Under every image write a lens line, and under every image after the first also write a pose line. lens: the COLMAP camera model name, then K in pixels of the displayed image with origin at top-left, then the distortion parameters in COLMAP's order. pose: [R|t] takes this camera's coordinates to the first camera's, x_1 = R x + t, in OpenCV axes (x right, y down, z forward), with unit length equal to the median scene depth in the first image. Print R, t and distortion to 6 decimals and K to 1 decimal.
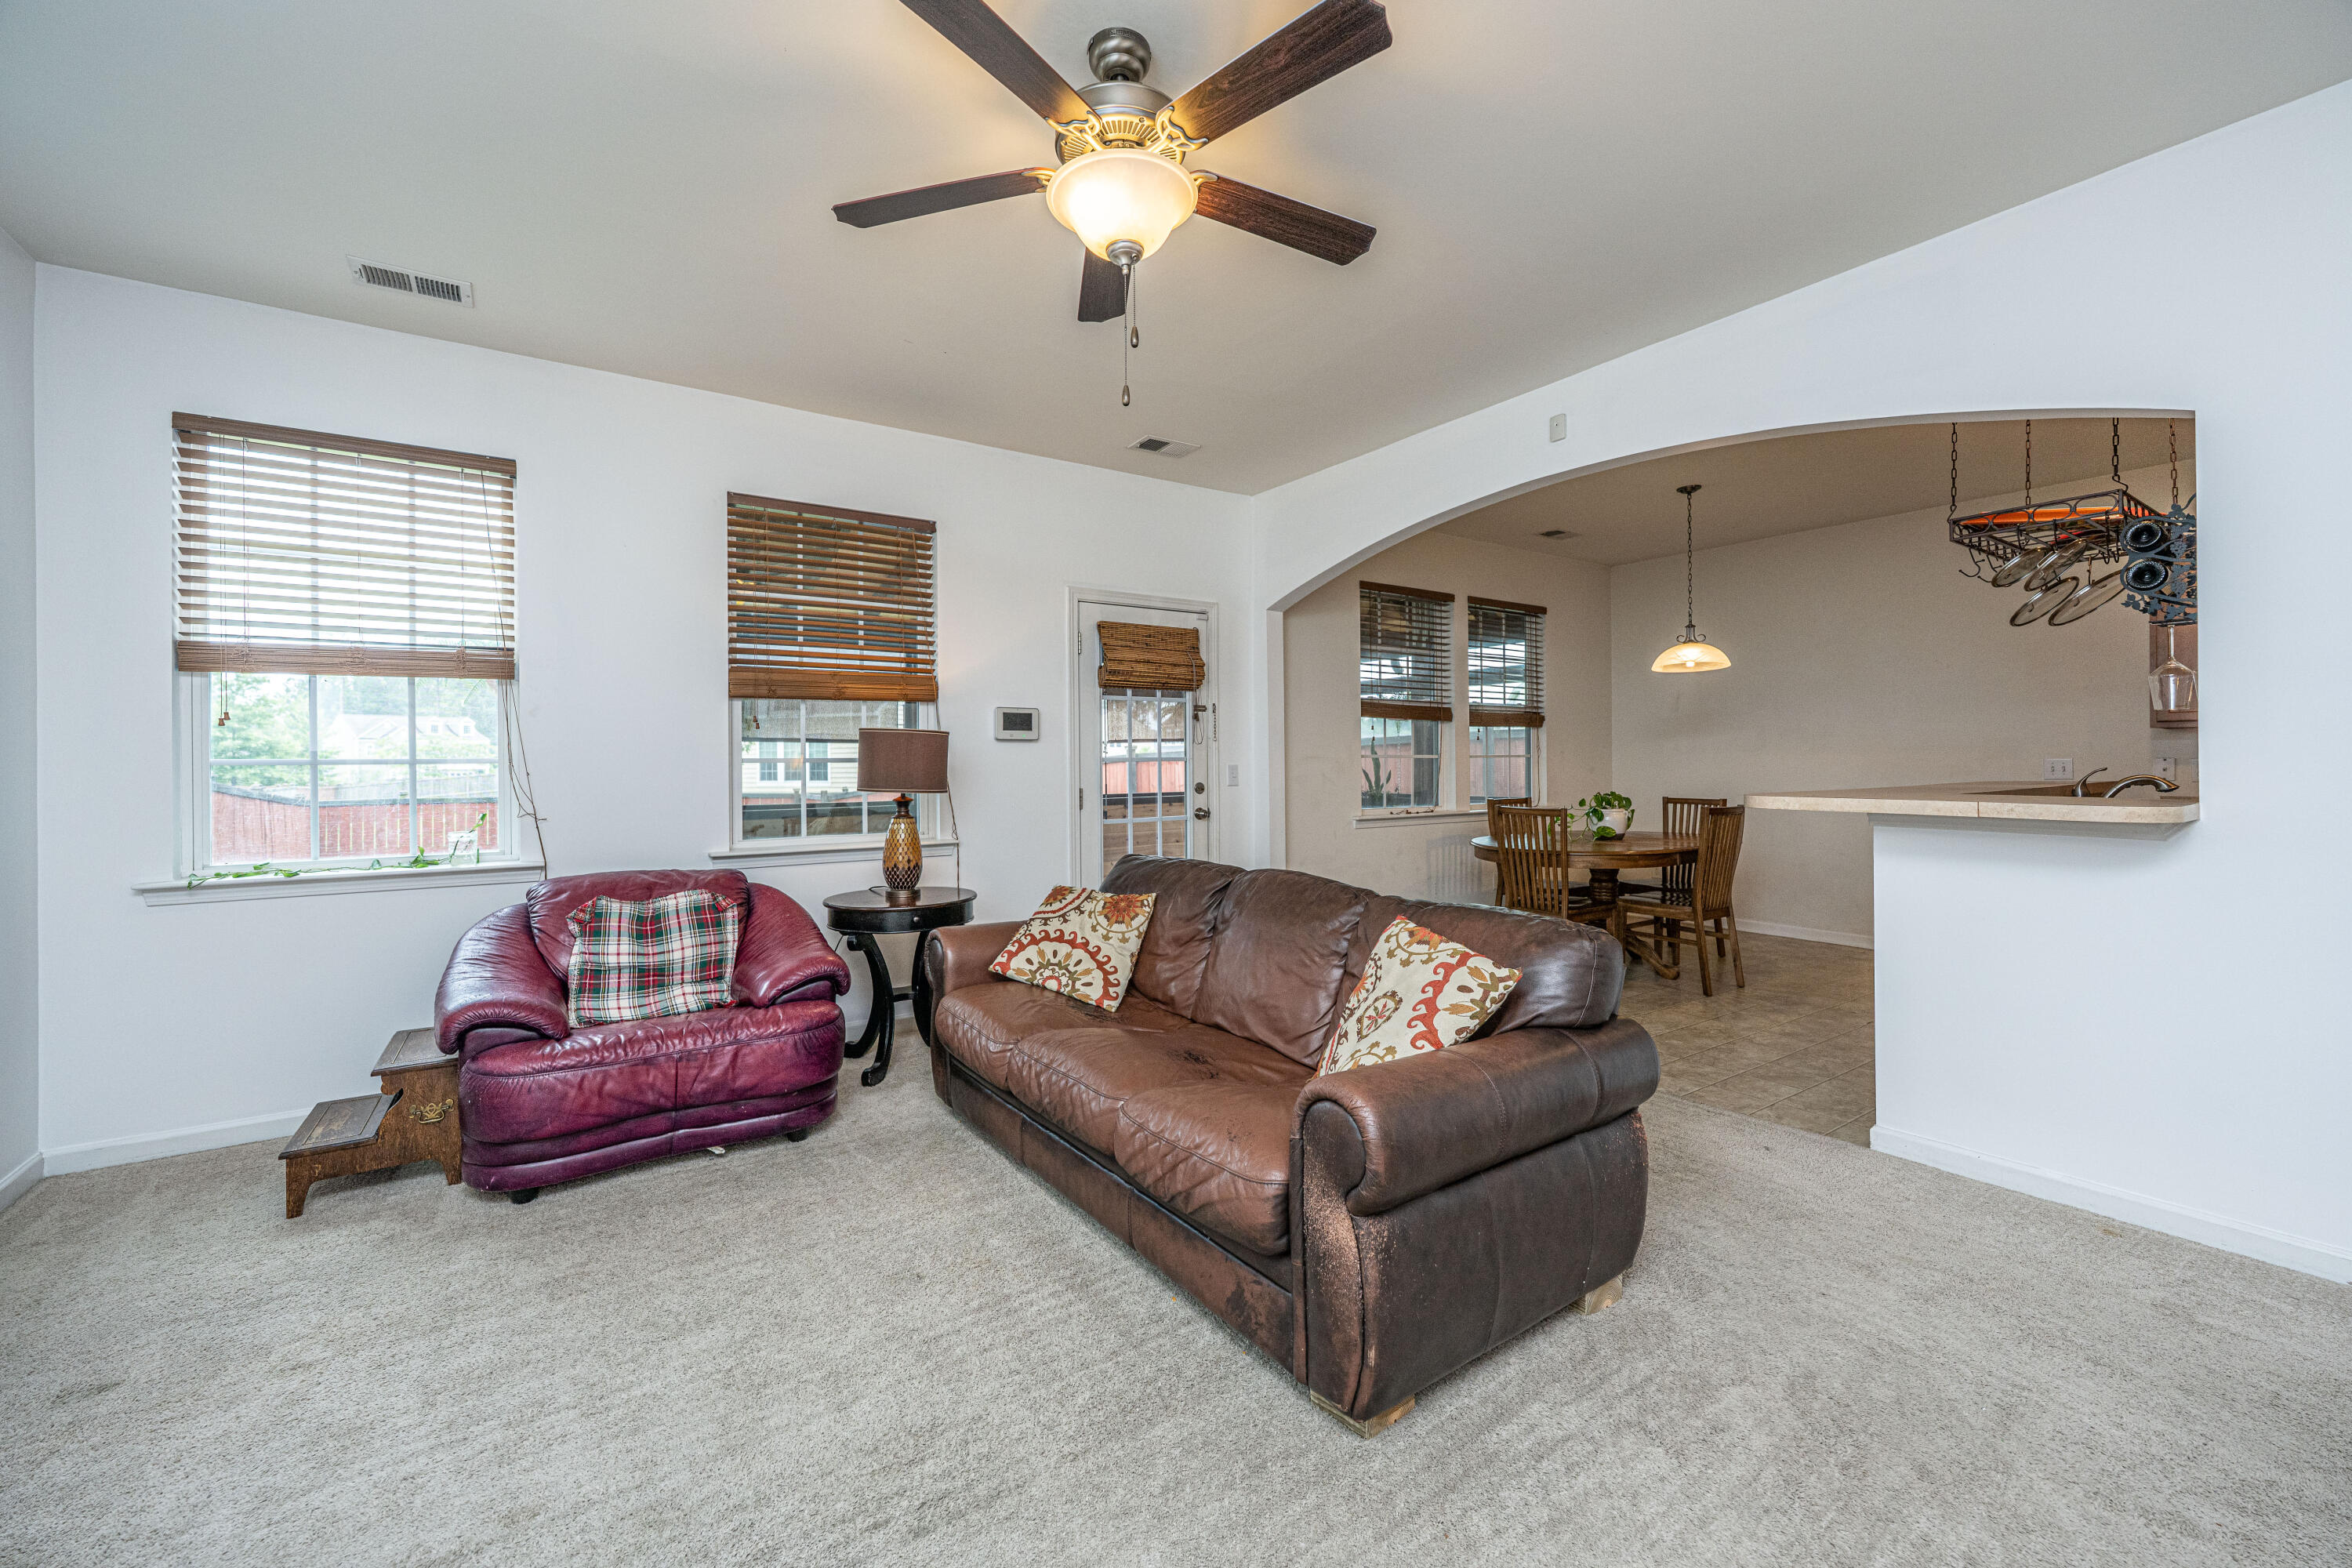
lens RADIAL K [[948.3, 0, 1186.7], [0, 948.3, 761.4], [0, 0, 1]] dist [-0.001419, 0.000198]
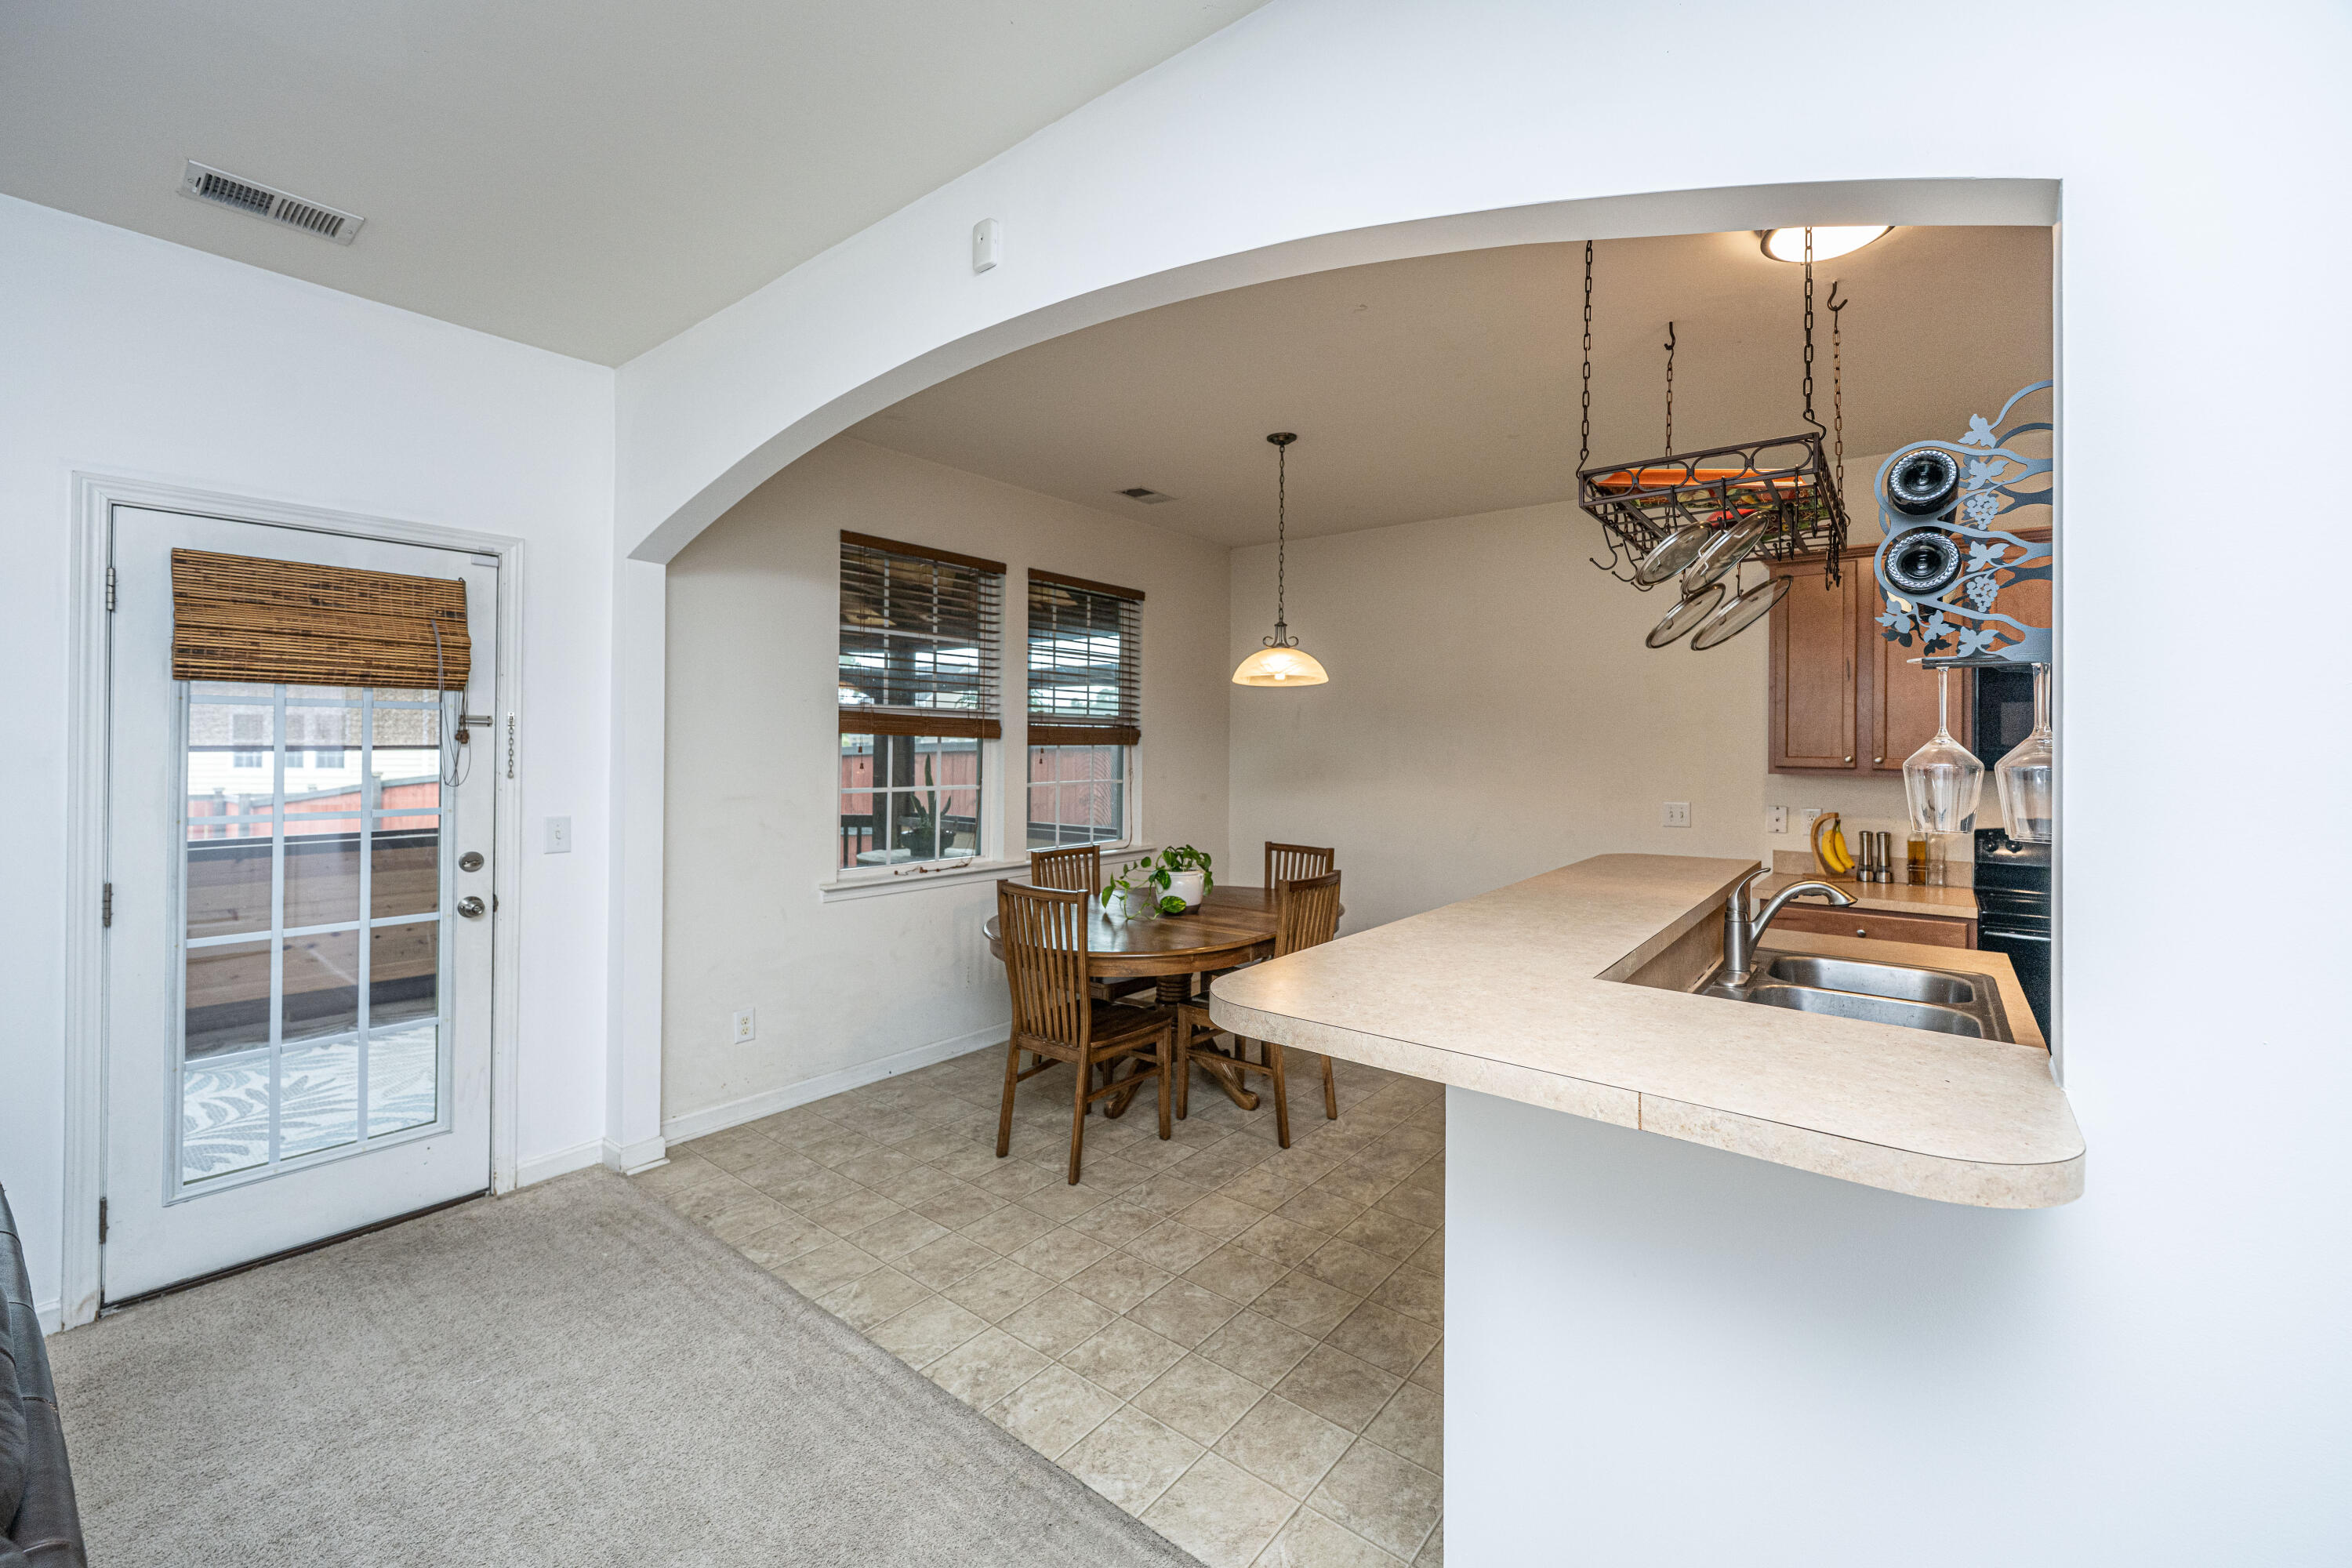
lens RADIAL K [[948.3, 0, 1214.3], [0, 948.3, 739.2], [0, 0, 1]] dist [-0.001419, 0.000198]
pose [[0.949511, 0.018416, 0.313193, 0.270396], [-0.016678, 0.999827, -0.008227, -0.050377], [-0.313290, 0.002588, 0.949654, 0.338713]]
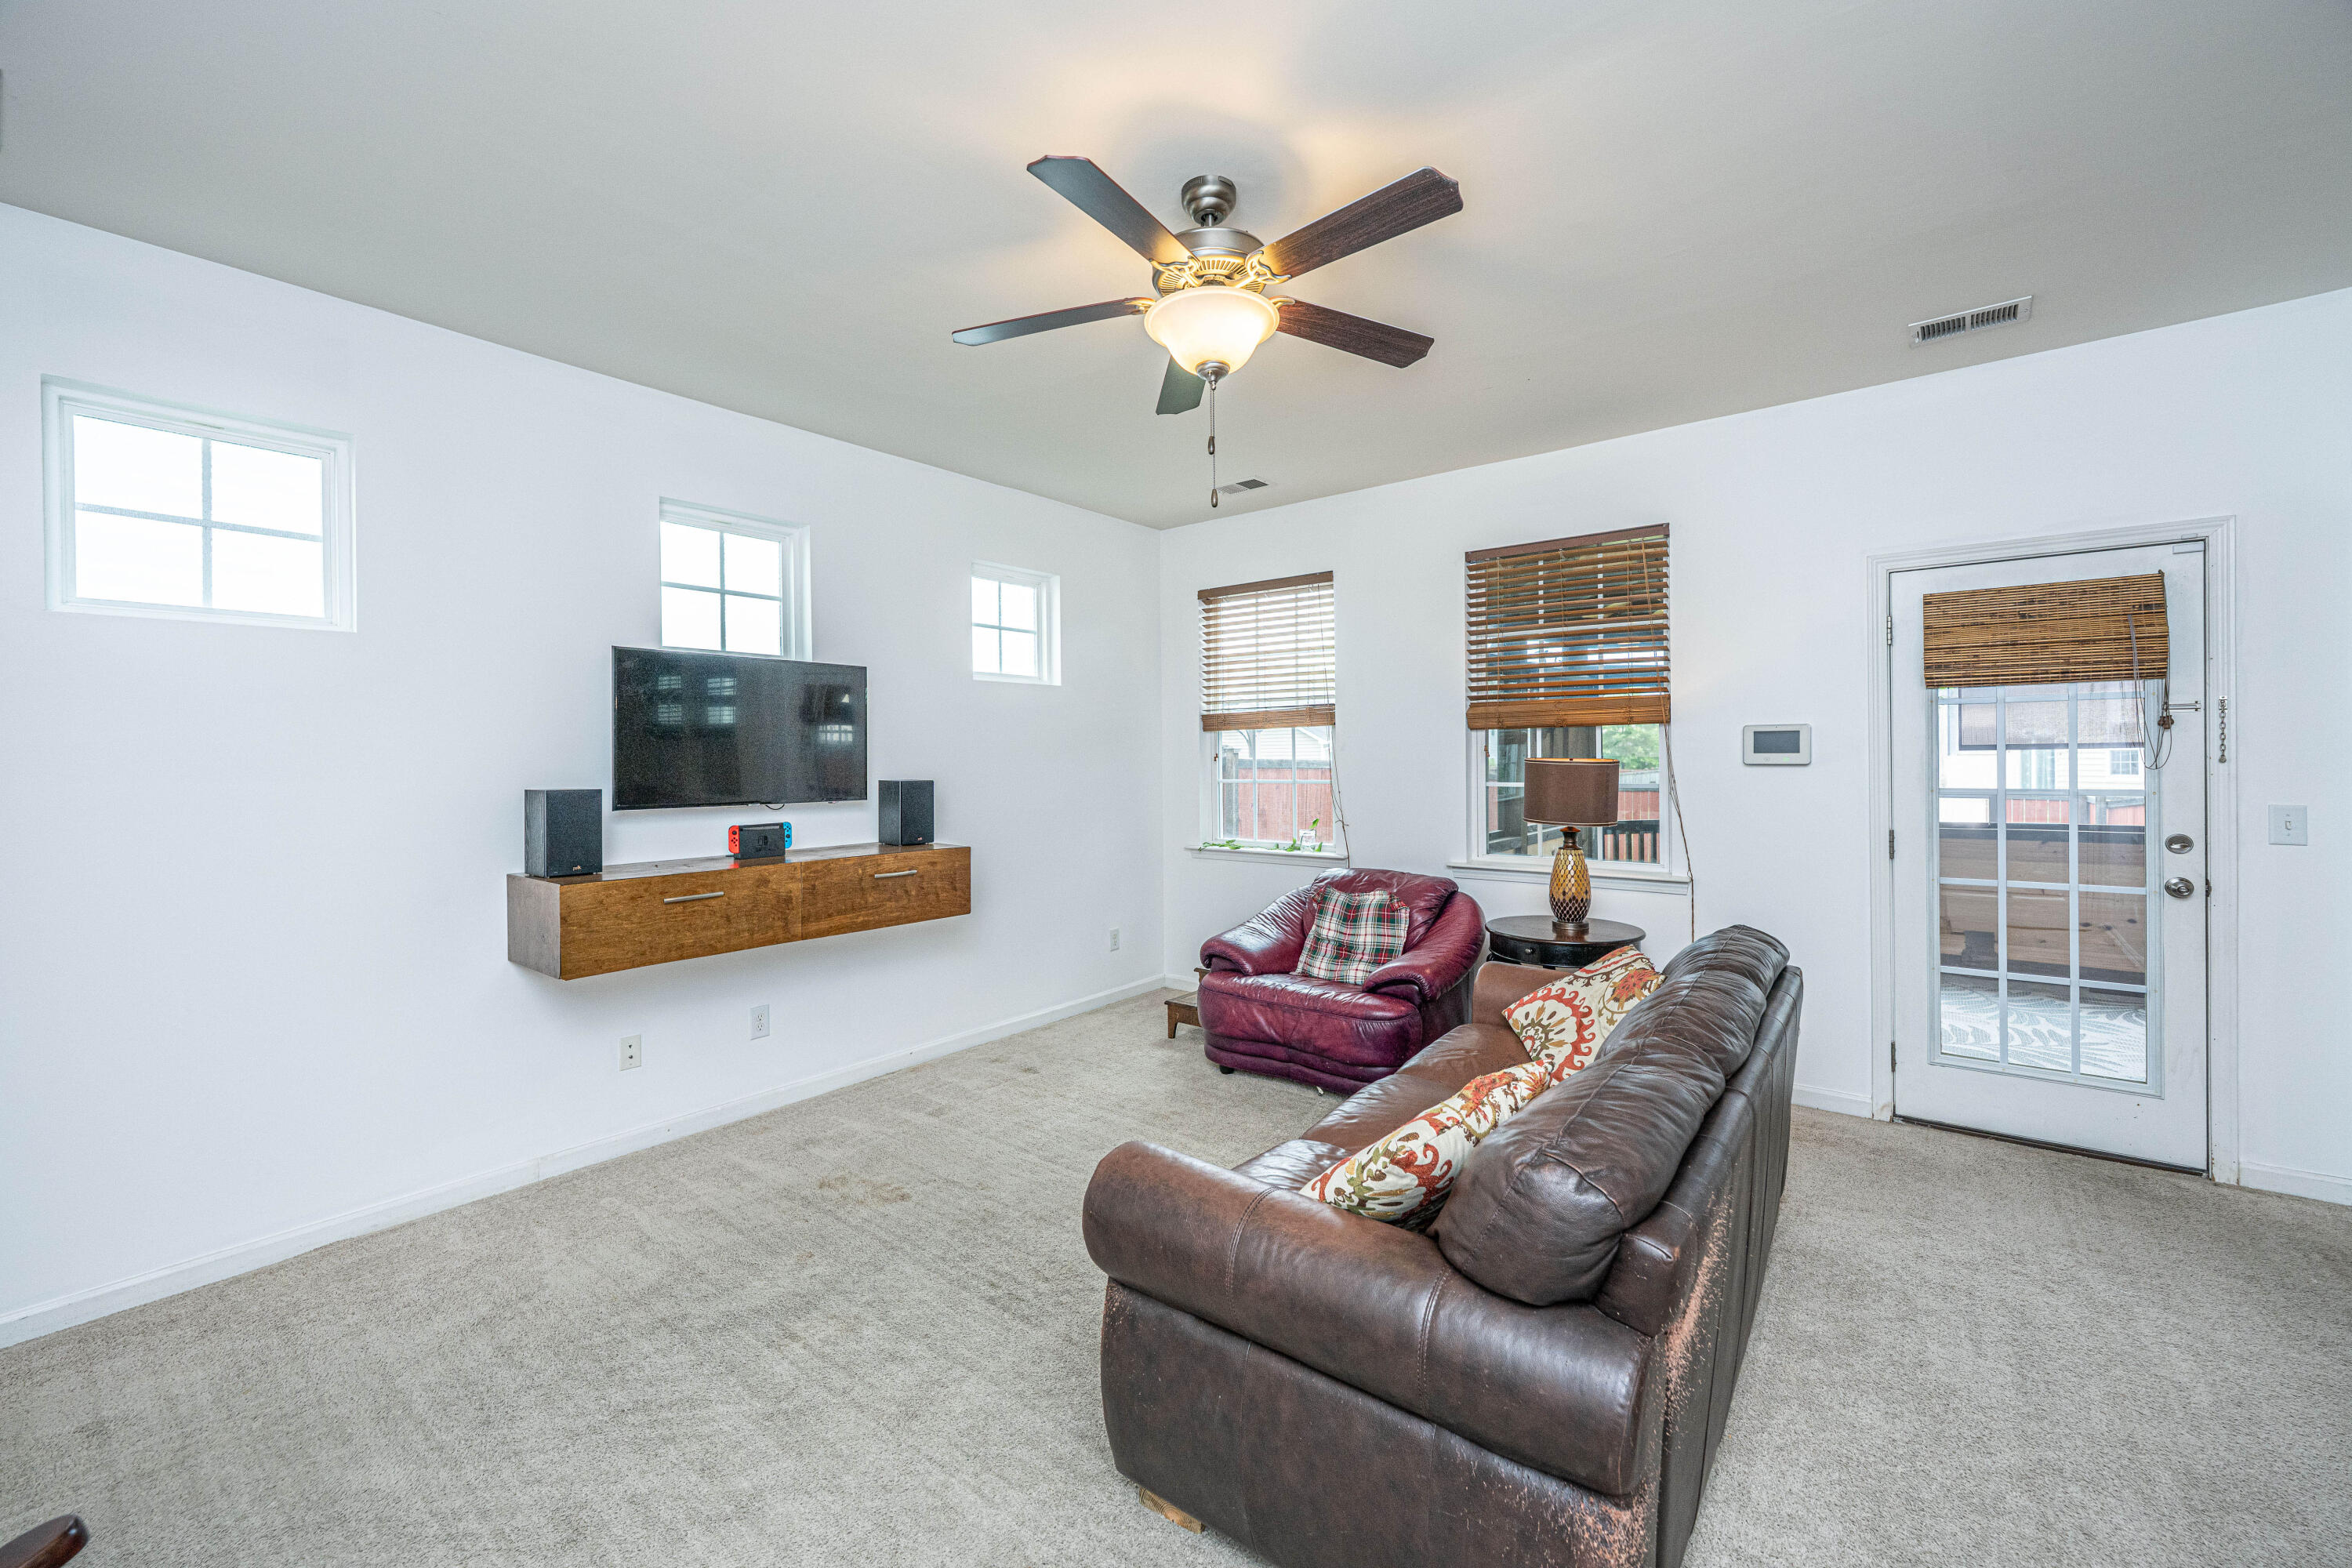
lens RADIAL K [[948.3, 0, 1188.6], [0, 948.3, 761.2], [0, 0, 1]] dist [-0.001419, 0.000198]
pose [[0.296614, 0.009421, -0.954951, 0.409112], [0.007987, 0.999892, 0.012345, -0.036322], [0.954964, -0.011289, 0.296507, 0.258782]]
